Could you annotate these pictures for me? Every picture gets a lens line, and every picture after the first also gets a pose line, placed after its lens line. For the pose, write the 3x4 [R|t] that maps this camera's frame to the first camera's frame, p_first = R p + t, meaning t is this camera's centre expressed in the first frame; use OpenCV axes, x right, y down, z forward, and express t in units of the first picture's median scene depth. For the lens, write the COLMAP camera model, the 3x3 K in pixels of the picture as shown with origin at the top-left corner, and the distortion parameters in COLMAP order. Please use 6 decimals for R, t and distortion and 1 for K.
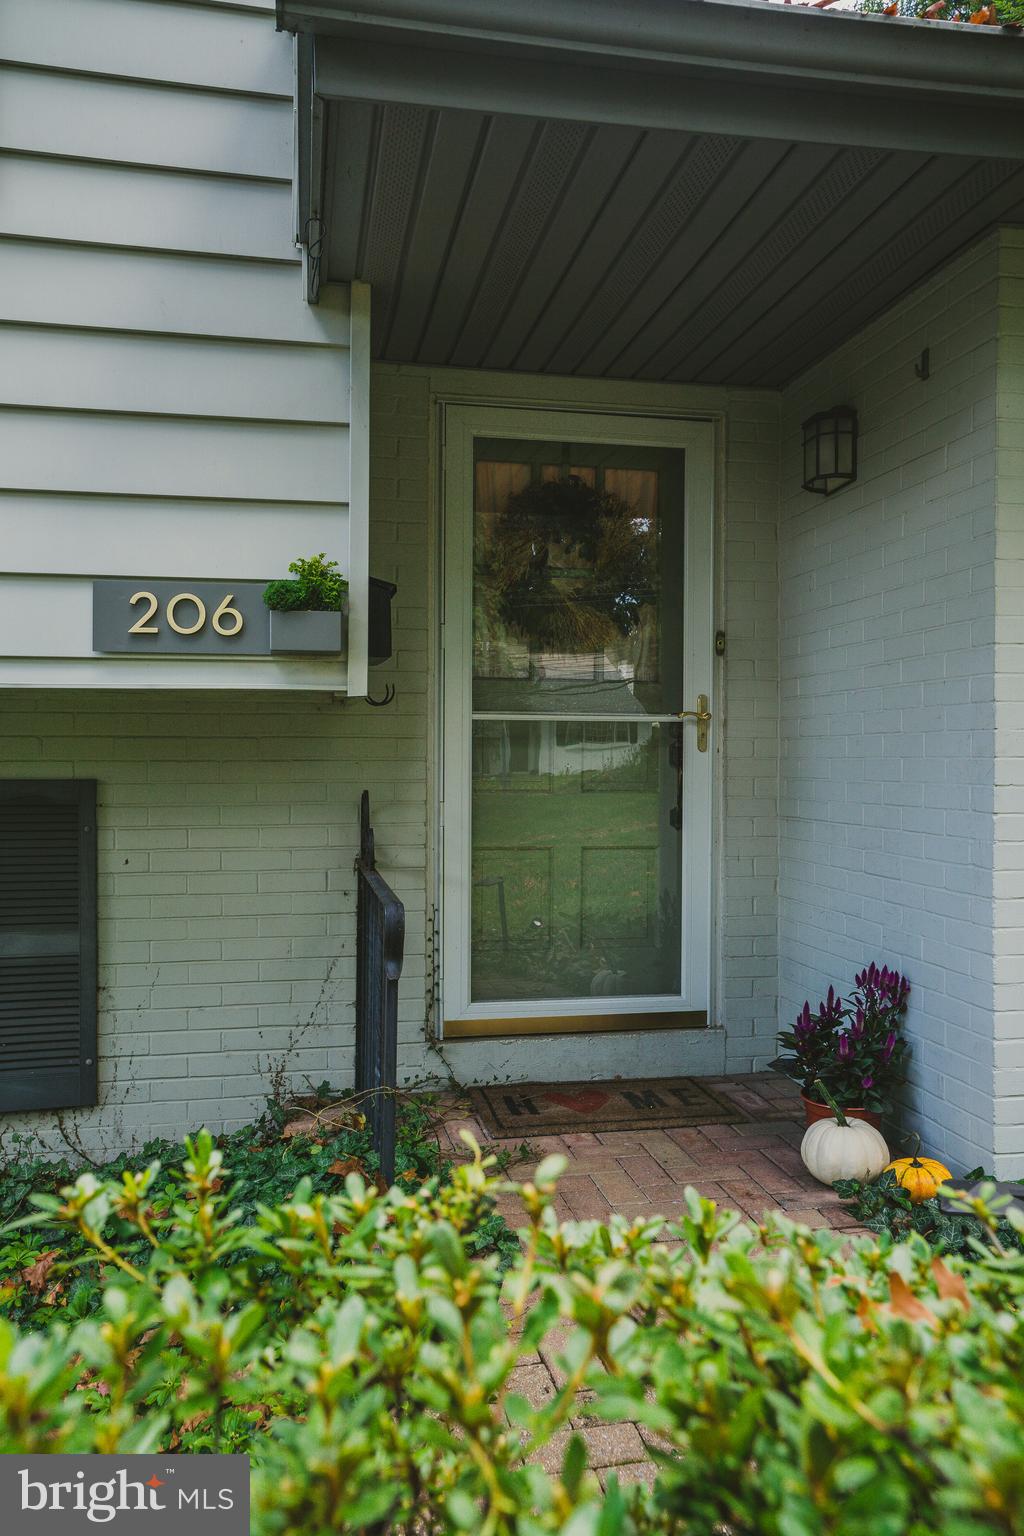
lens RADIAL K [[1154.1, 0, 512.0], [0, 1154.1, 768.0], [0, 0, 1]] dist [0.002469, 0.000107]
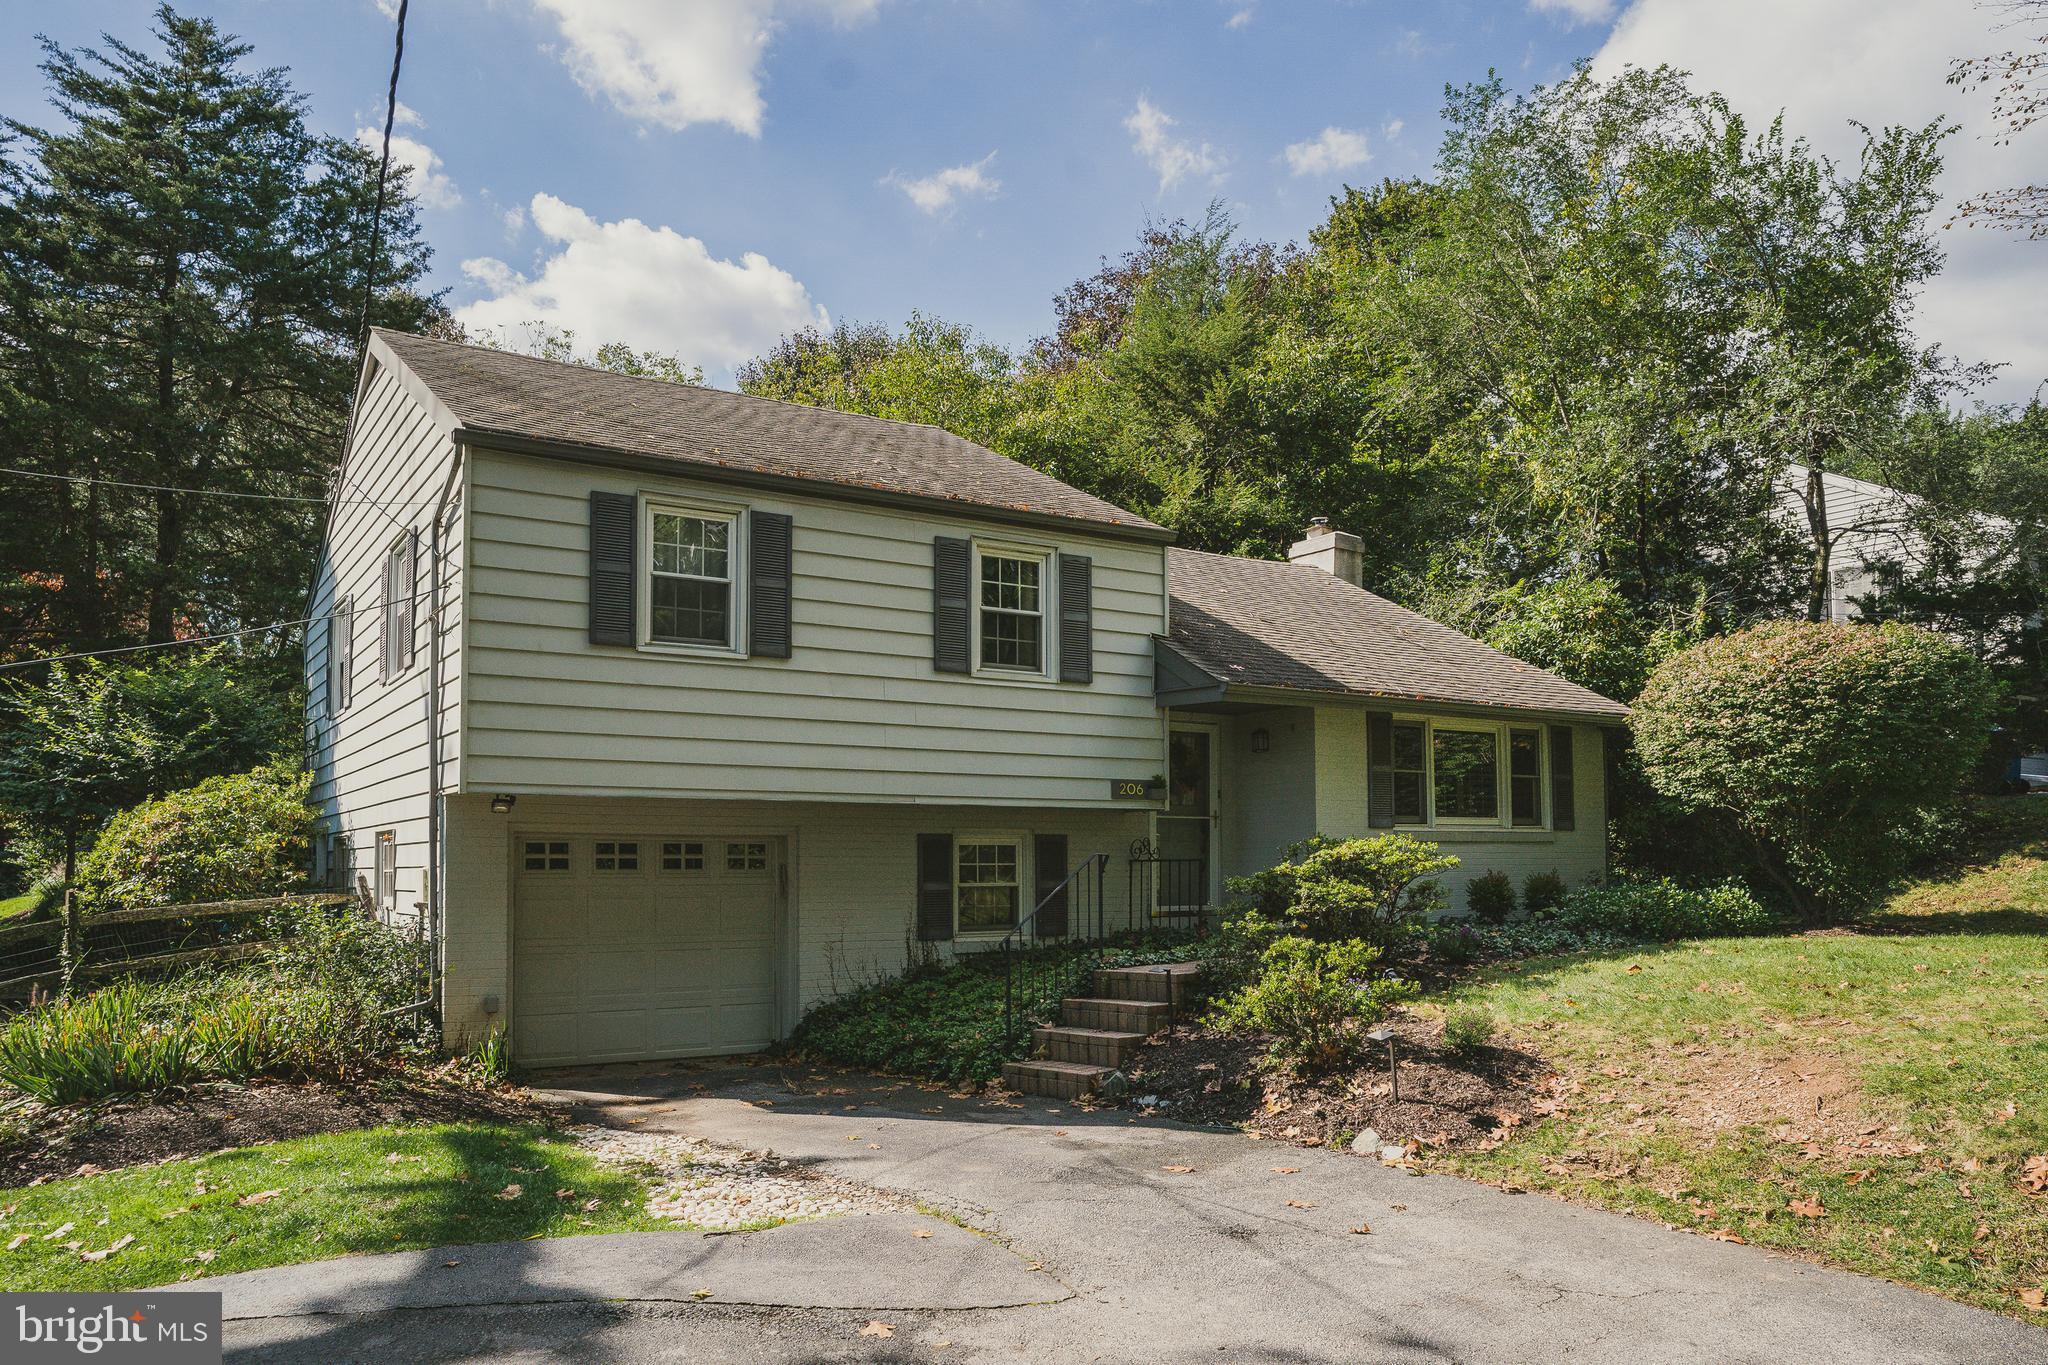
lens RADIAL K [[1488.5, 0, 1027.2], [0, 1488.5, 788.9], [0, 0, 1]] dist [-0.052327, 0.010122]
pose [[0.928561, 0.016378, 0.370819, -2.343389], [0.009834, 0.997590, -0.068686, 0.195960], [-0.371050, 0.067426, 0.926162, -3.322524]]
